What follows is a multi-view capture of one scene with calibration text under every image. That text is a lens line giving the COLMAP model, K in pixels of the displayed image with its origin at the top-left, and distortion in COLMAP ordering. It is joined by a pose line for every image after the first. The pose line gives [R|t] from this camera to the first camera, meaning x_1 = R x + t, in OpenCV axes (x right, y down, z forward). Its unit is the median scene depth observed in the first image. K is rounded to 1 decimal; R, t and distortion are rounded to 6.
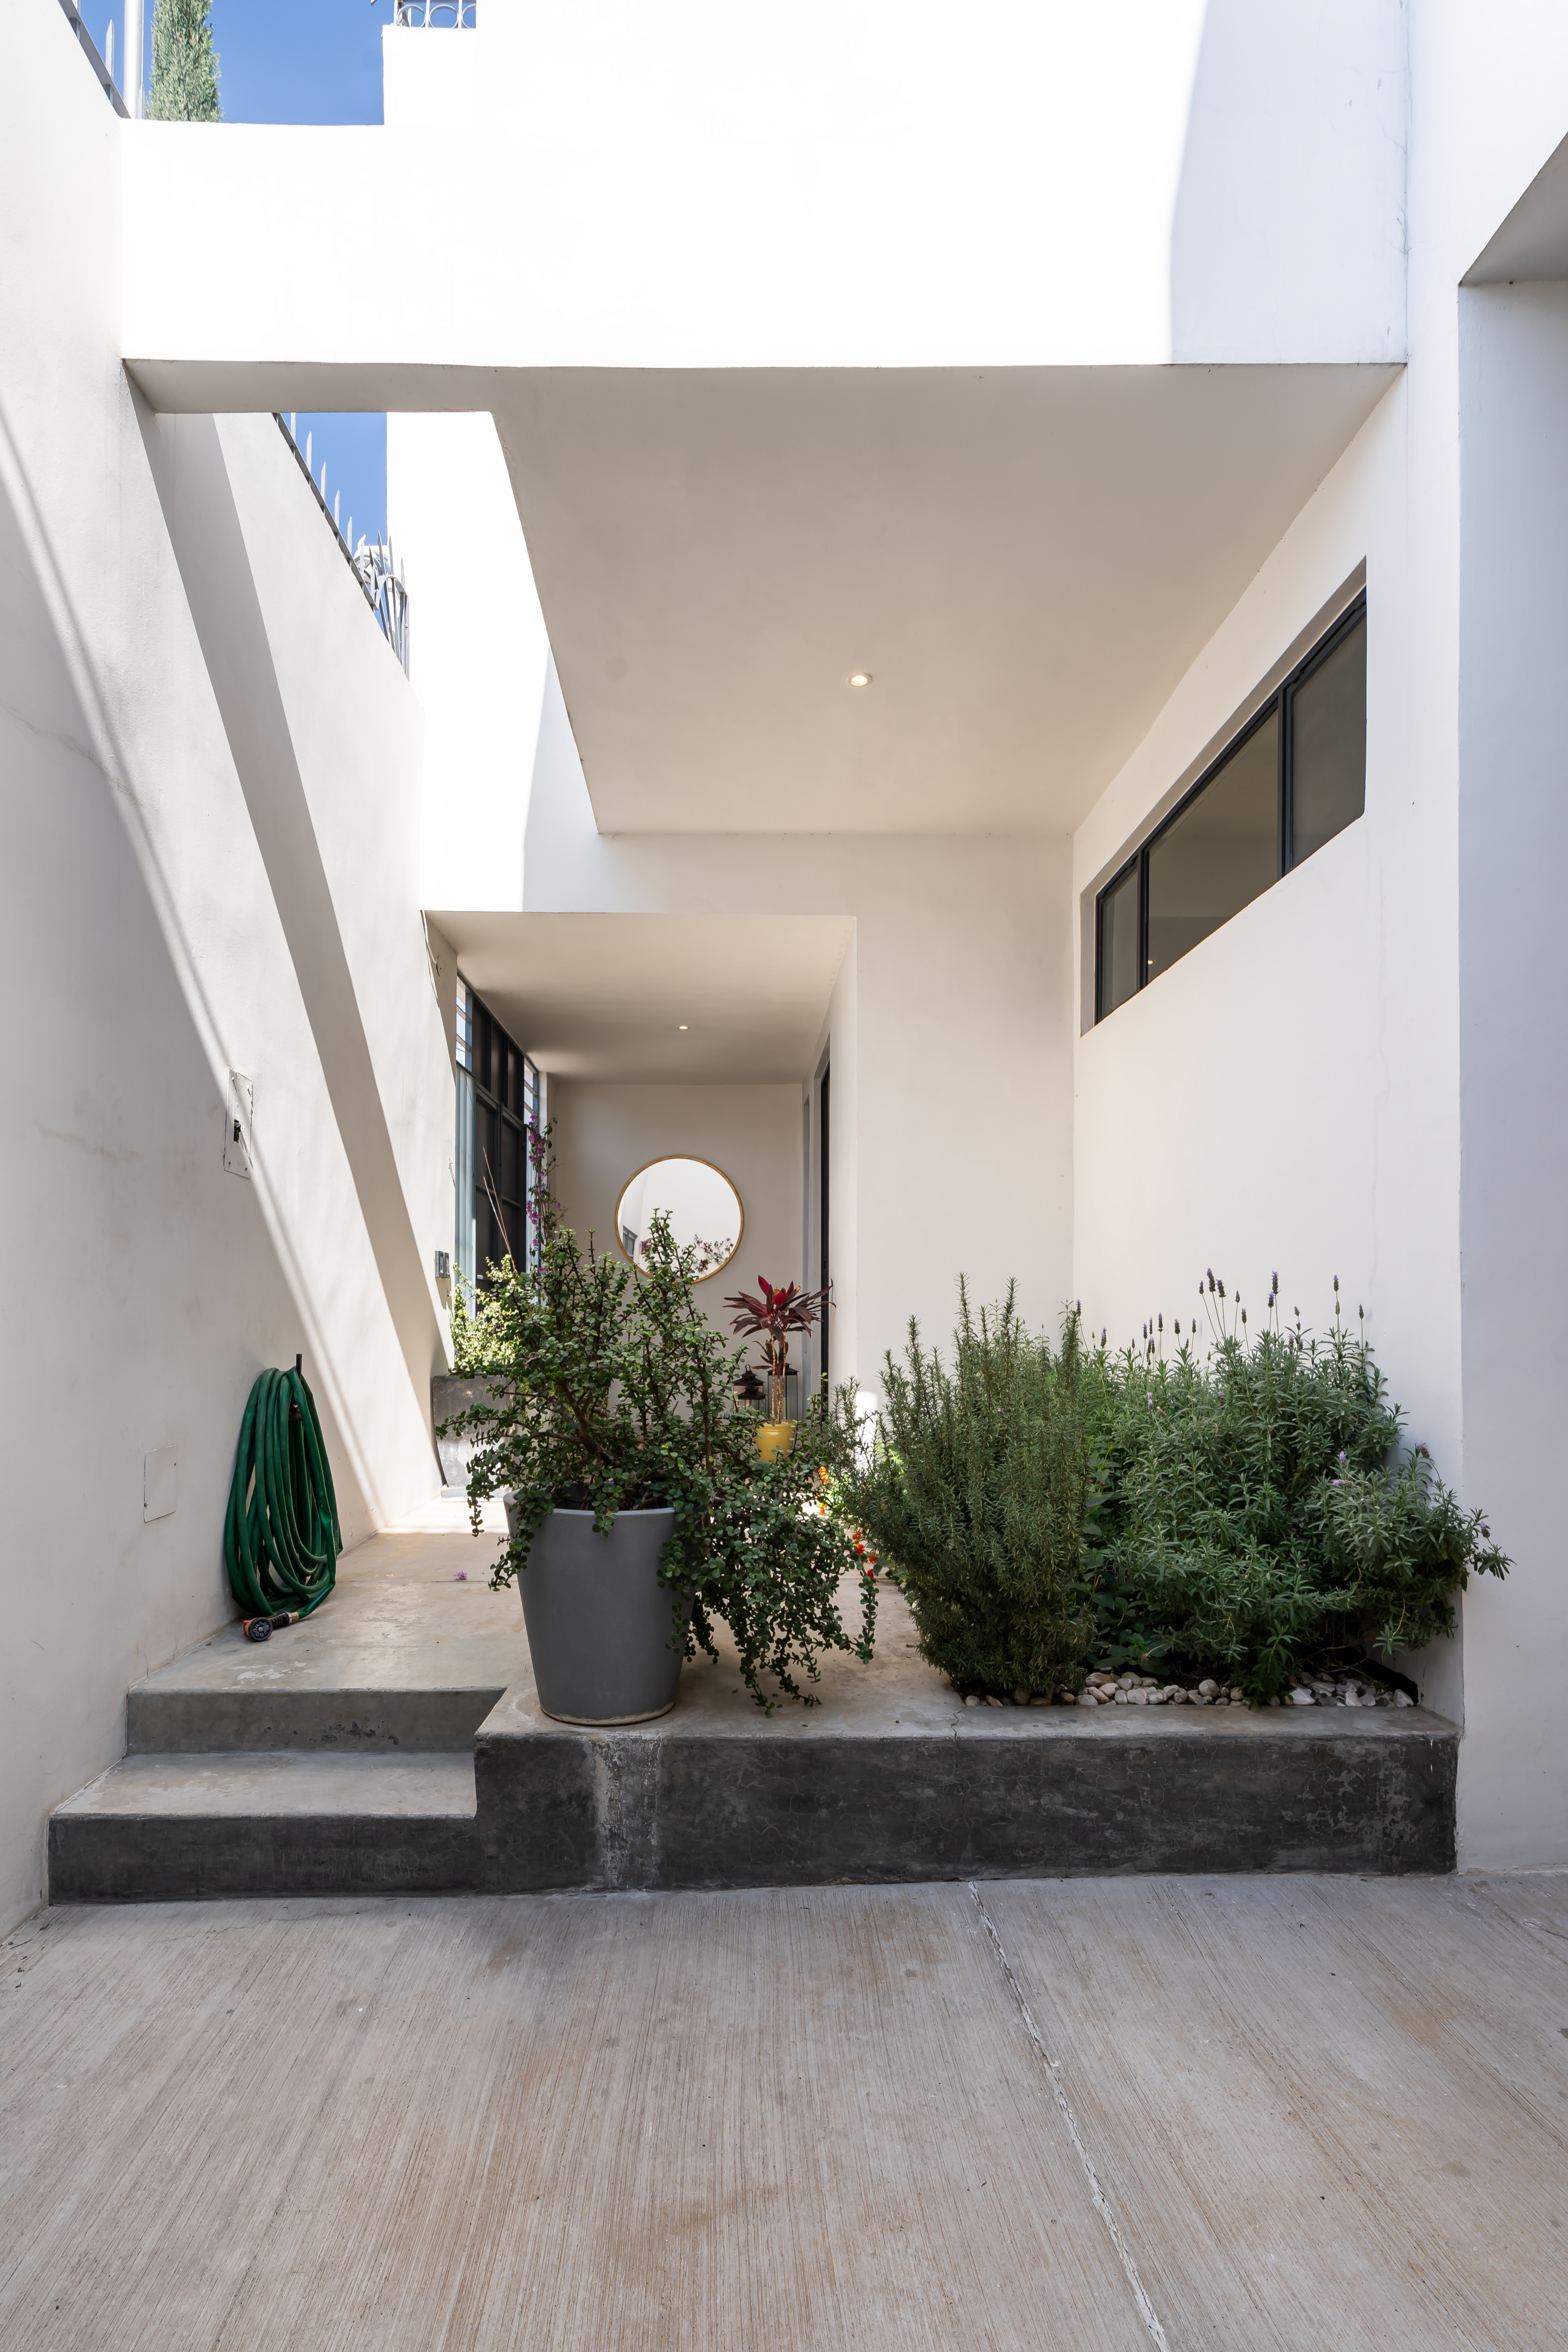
lens RADIAL K [[1177.2, 0, 688.6], [0, 1177.2, 1298.4], [0, 0, 1]] dist [0.002296, -0.000249]
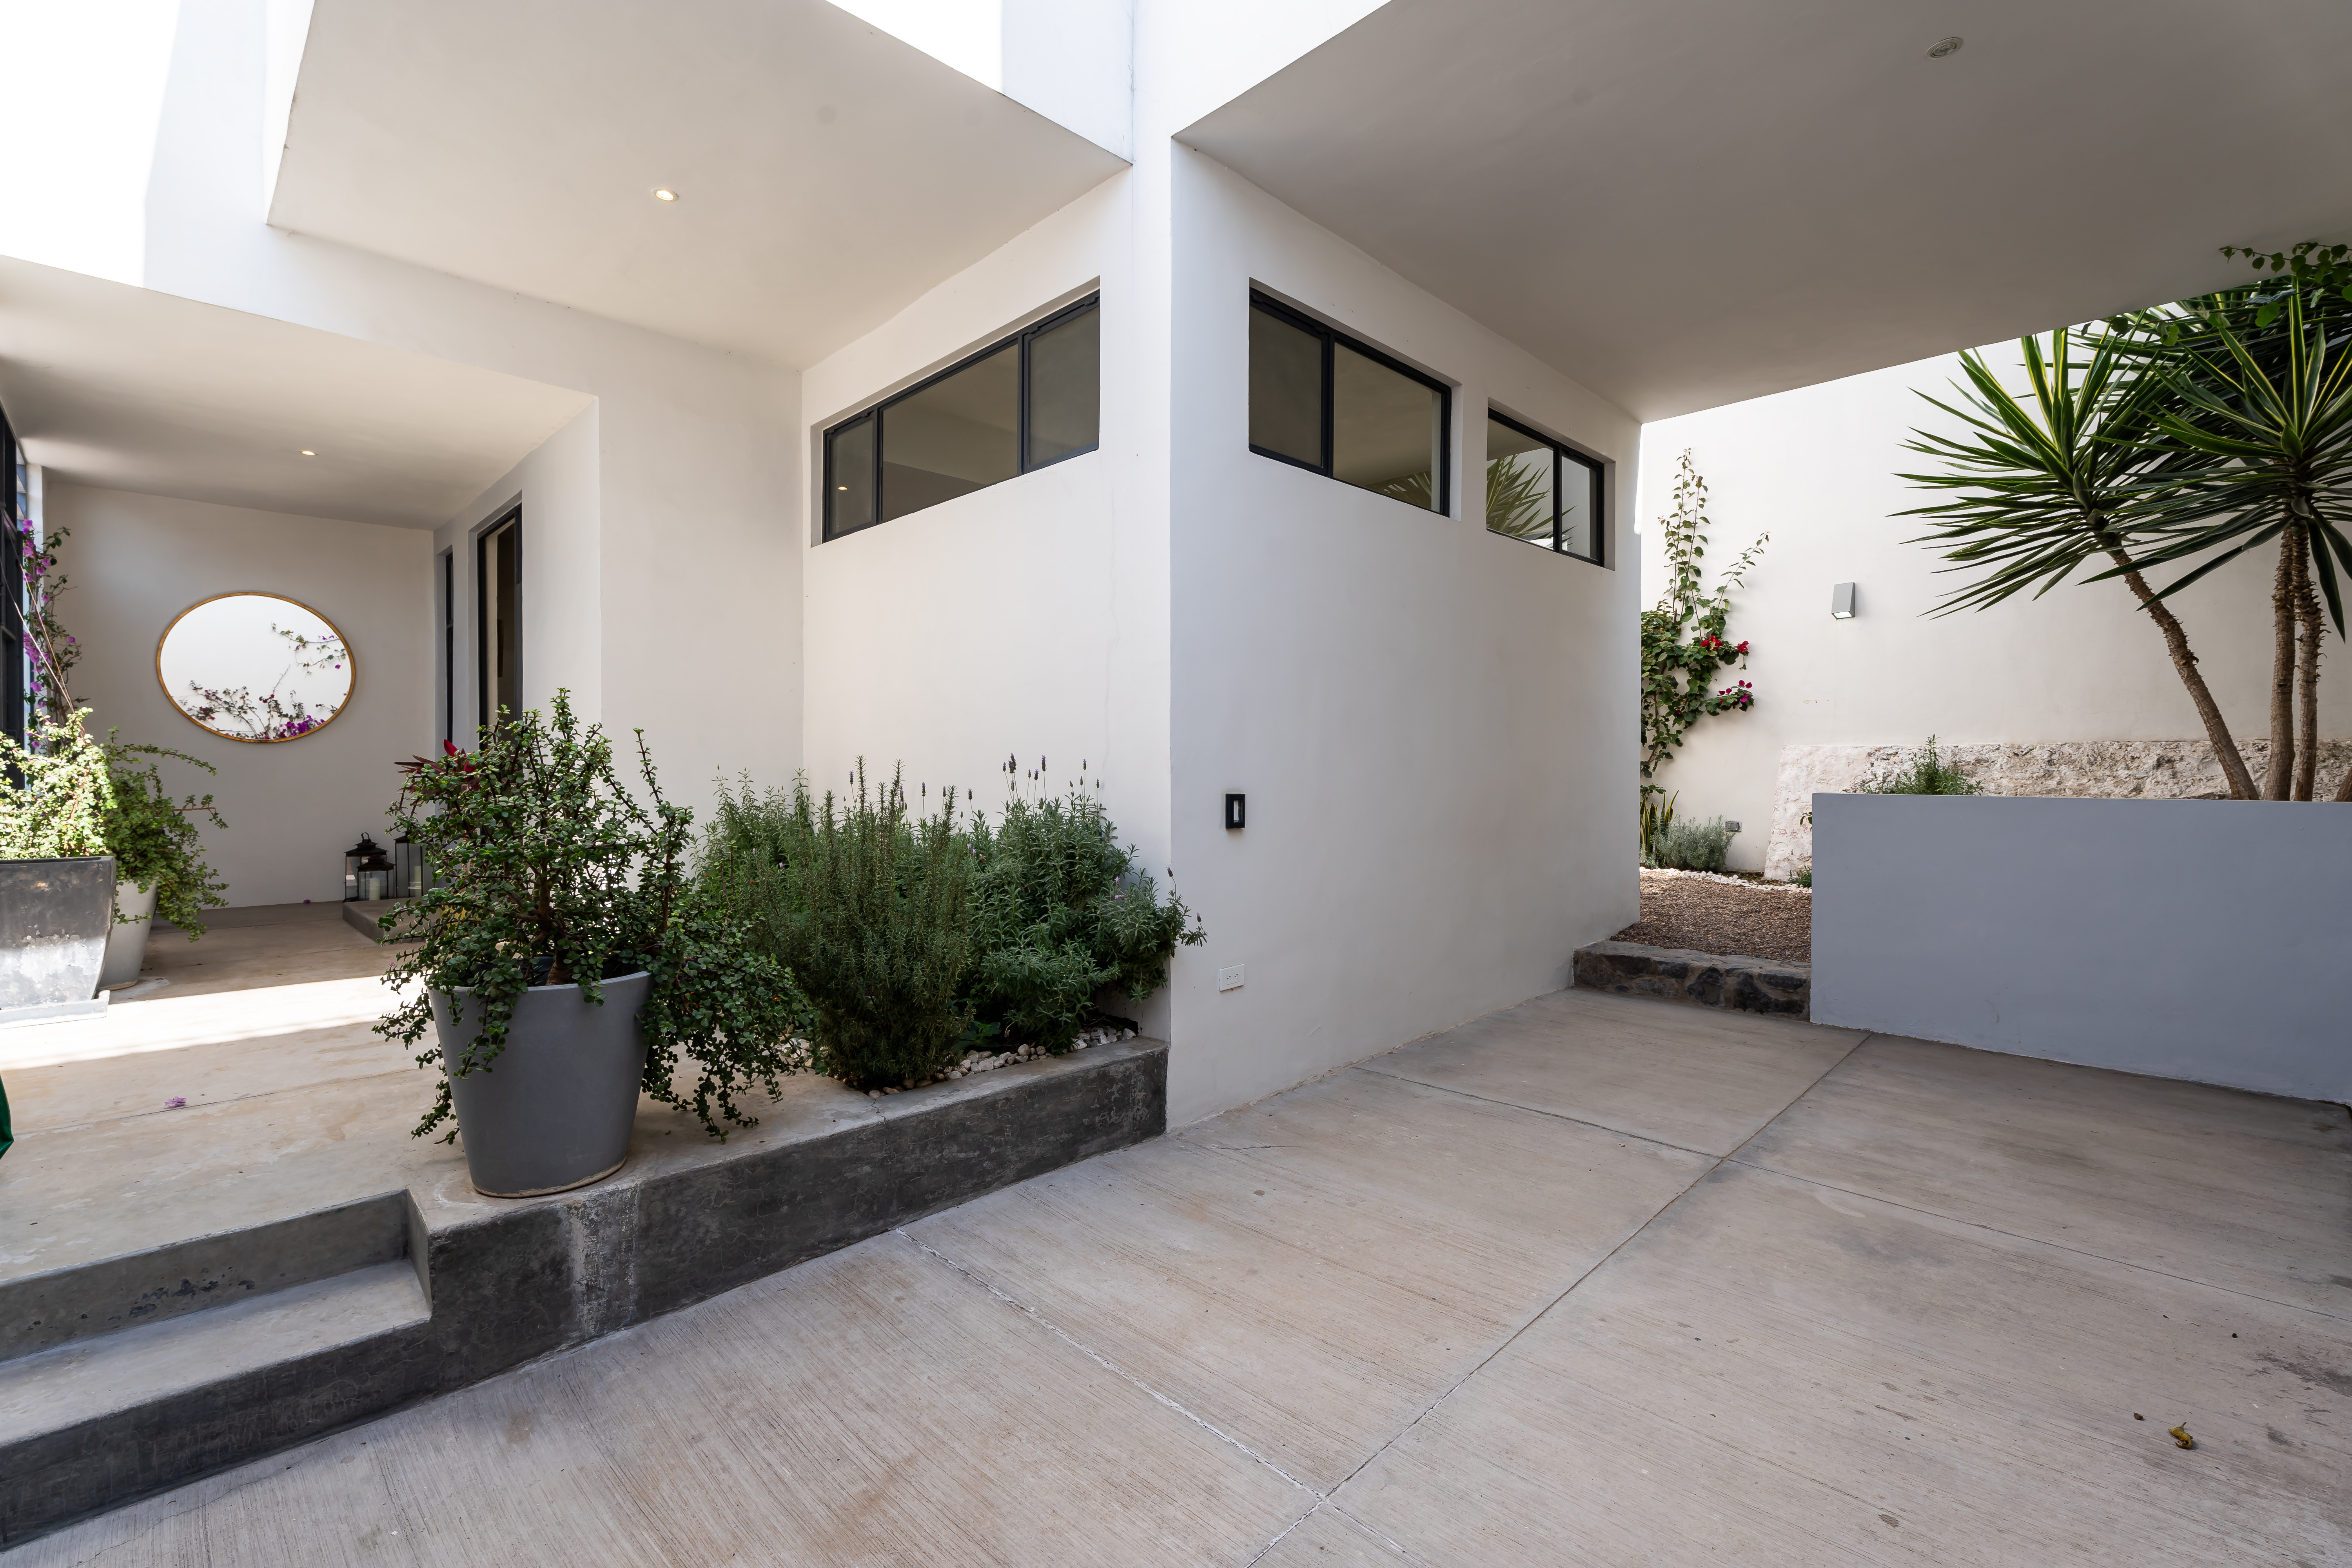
lens RADIAL K [[1036.1, 0, 1169.6], [0, 1036.1, 779.2], [0, 0, 1]] dist [0.001709, -0.001513]
pose [[0.722538, -0.004137, 0.691319, -0.316343], [-0.008566, 0.999852, 0.014937, -0.017577], [-0.691278, -0.016714, 0.722396, -0.020170]]
